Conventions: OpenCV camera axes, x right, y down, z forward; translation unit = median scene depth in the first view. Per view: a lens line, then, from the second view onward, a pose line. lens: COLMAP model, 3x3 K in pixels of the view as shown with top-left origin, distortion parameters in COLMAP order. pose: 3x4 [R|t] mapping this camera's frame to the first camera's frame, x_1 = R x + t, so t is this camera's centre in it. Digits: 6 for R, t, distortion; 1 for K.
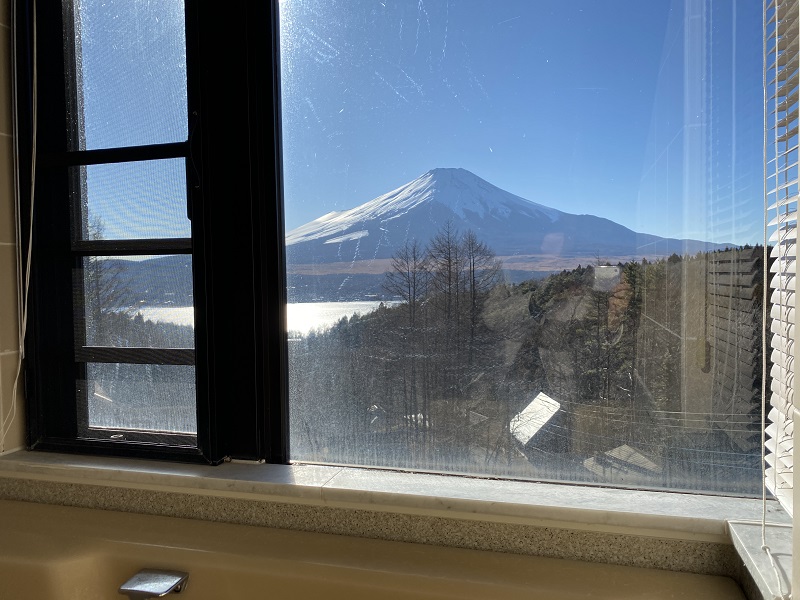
lens RADIAL K [[608.0, 0, 400.0], [0, 608.0, 300.0], [0, 0, 1]] dist [-0.000907, -0.006178]
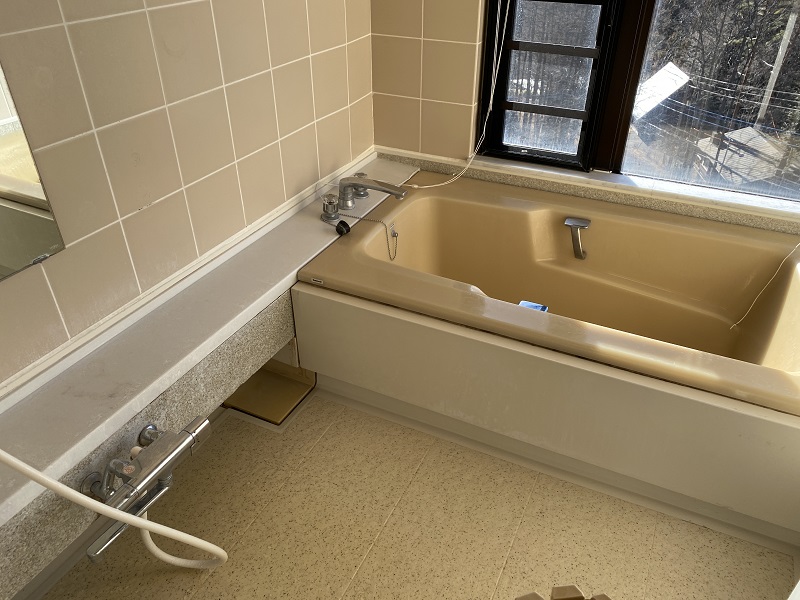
lens RADIAL K [[608.0, 0, 400.0], [0, 608.0, 300.0], [0, 0, 1]] dist [-0.000907, -0.006178]
pose [[0.985493, 0.107213, -0.131565, -0.542488], [-0.023753, 0.854702, 0.518575, -0.361183], [0.168047, -0.507927, 0.844849, -0.935486]]
